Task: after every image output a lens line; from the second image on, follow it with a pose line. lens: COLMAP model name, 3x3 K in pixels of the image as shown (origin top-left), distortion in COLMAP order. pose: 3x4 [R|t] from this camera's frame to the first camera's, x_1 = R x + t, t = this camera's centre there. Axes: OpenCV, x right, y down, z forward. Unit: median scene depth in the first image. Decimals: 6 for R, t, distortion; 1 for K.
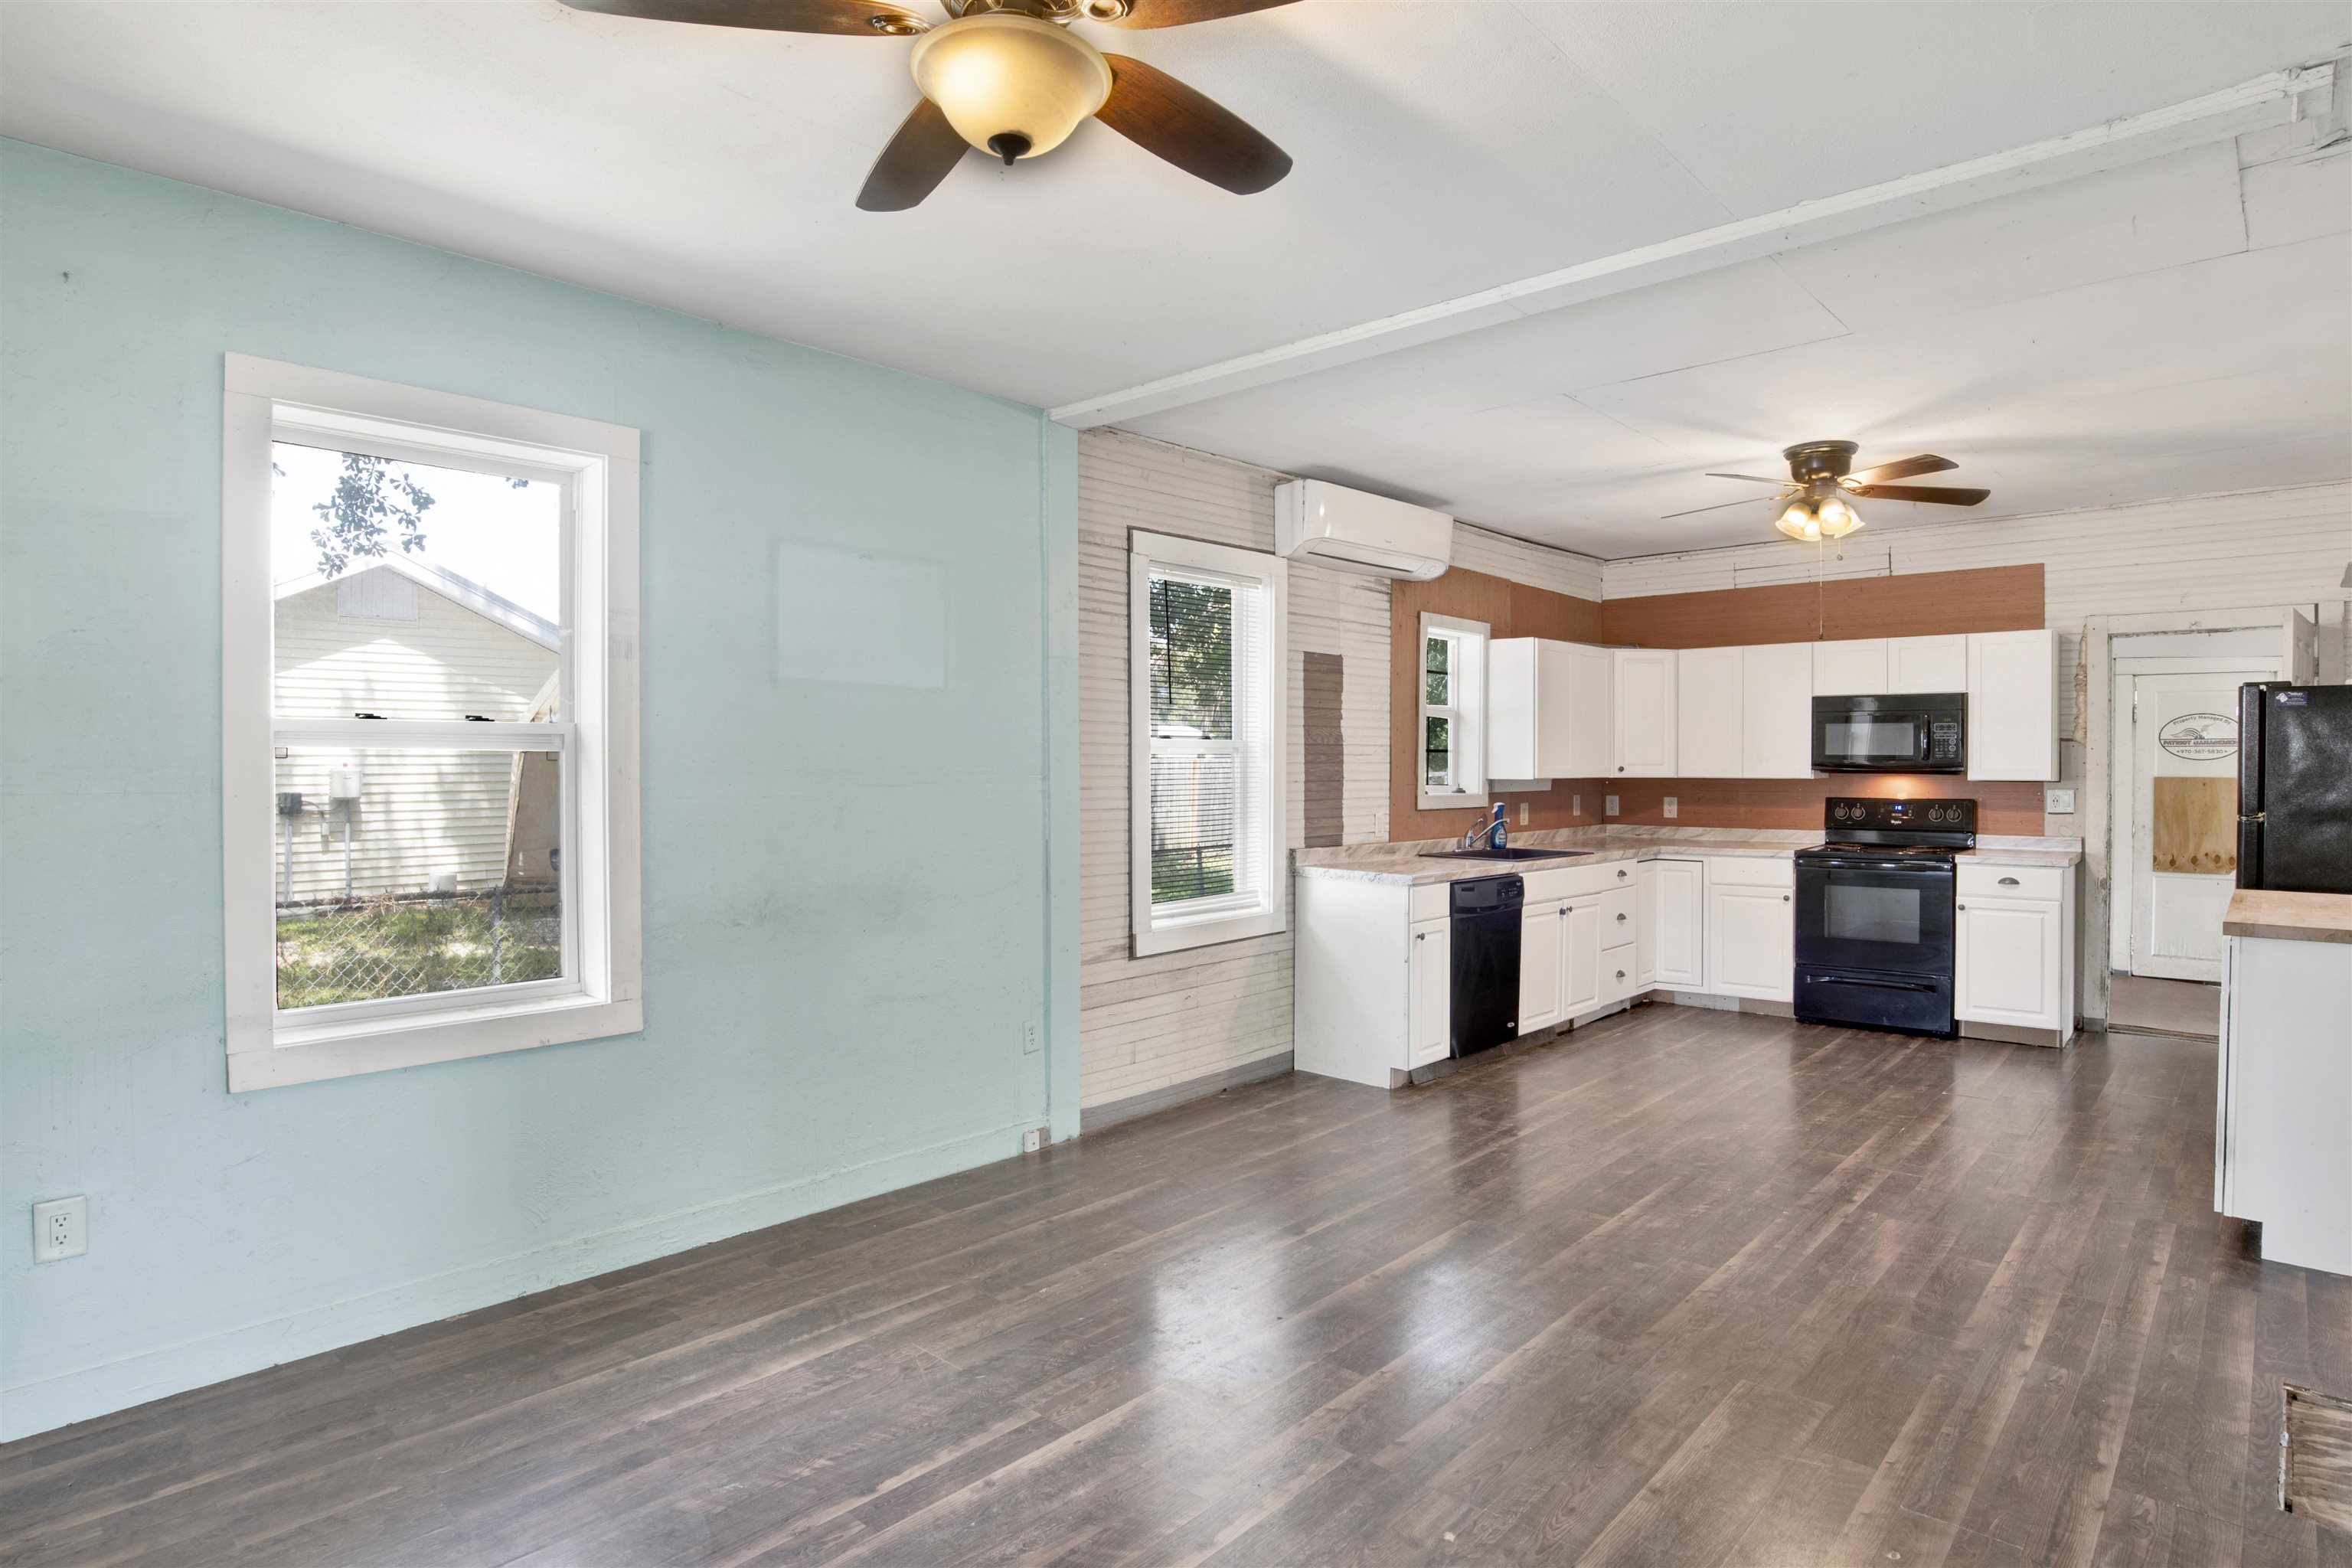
lens RADIAL K [[1240.9, 0, 1192.1], [0, 1240.9, 774.7], [0, 0, 1]] dist [-0.073672, 0.027545]
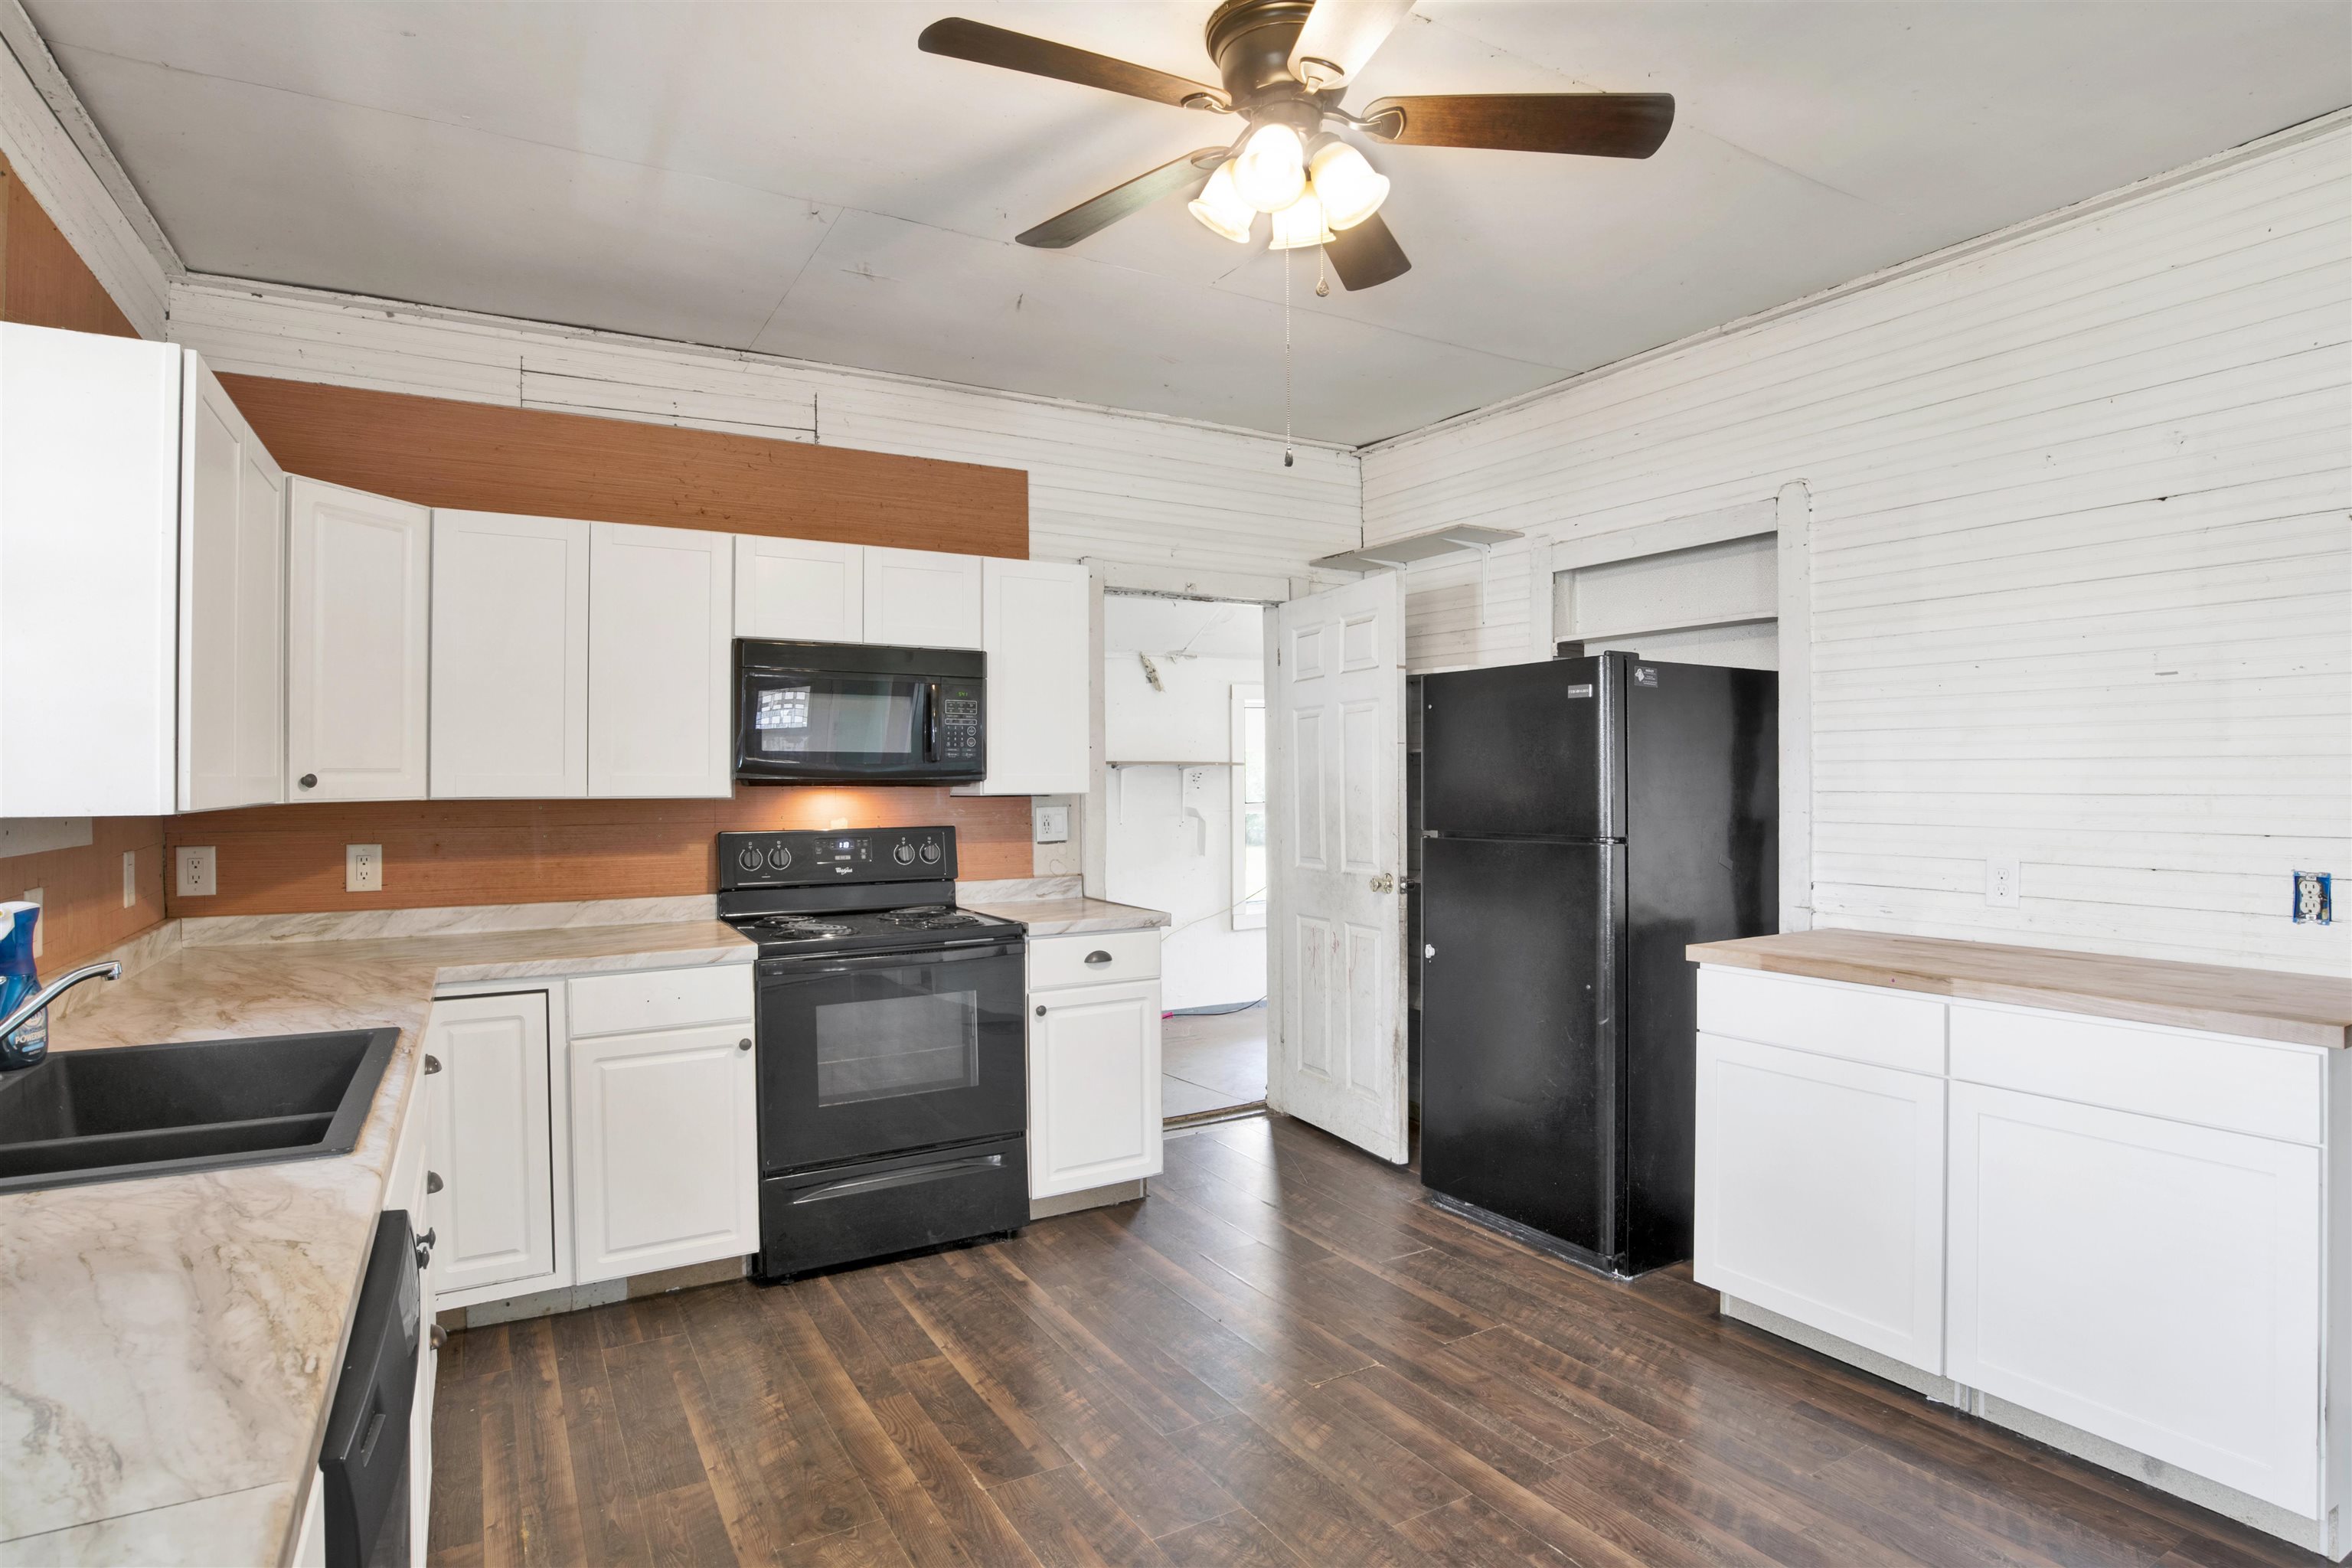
lens RADIAL K [[1240.9, 0, 1192.1], [0, 1240.9, 774.7], [0, 0, 1]] dist [-0.073672, 0.027545]
pose [[0.296002, 0.000023, 0.955187, 0.078114], [0.011316, 0.999930, -0.003530, -0.002529], [-0.955120, 0.011854, 0.295981, 0.723957]]
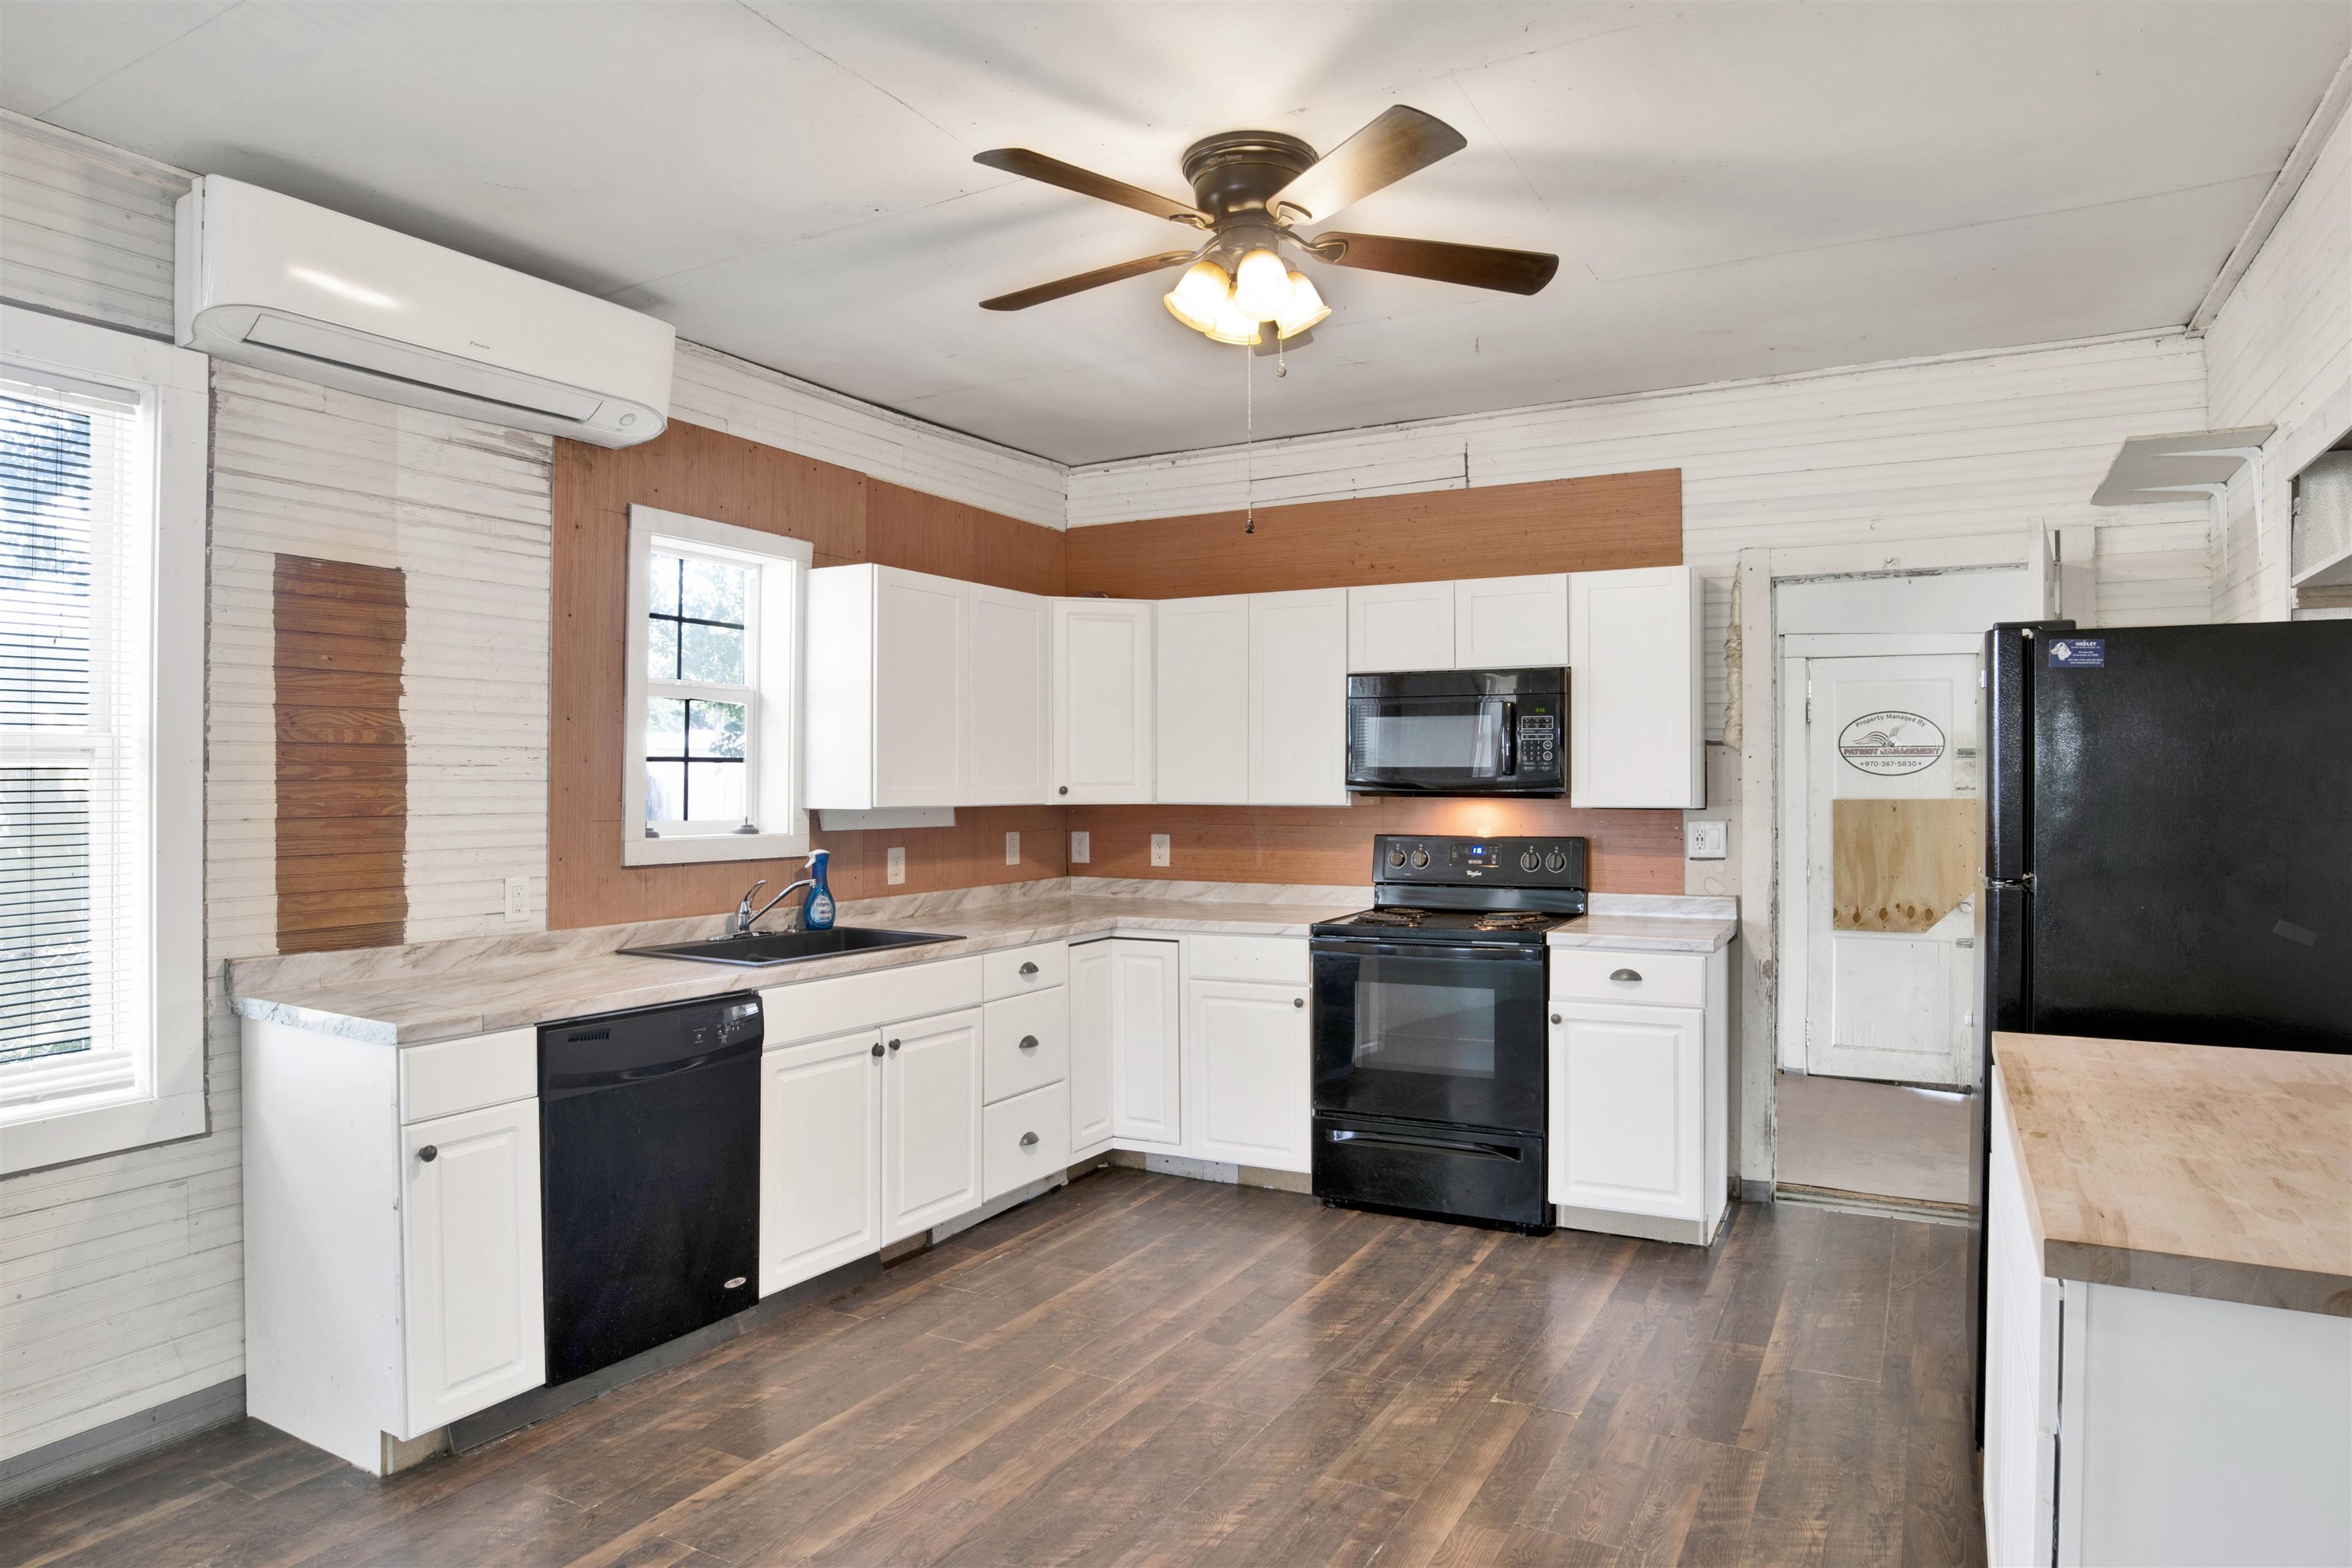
lens RADIAL K [[1391.7, 0, 1180.4], [0, 1391.7, 776.2], [0, 0, 1]] dist [-0.083671, 0.047391]
pose [[0.971927, -0.000321, 0.235283, 0.282940], [0.003574, 0.999904, -0.013402, -0.002706], [-0.235256, 0.013867, 0.971835, 0.361038]]
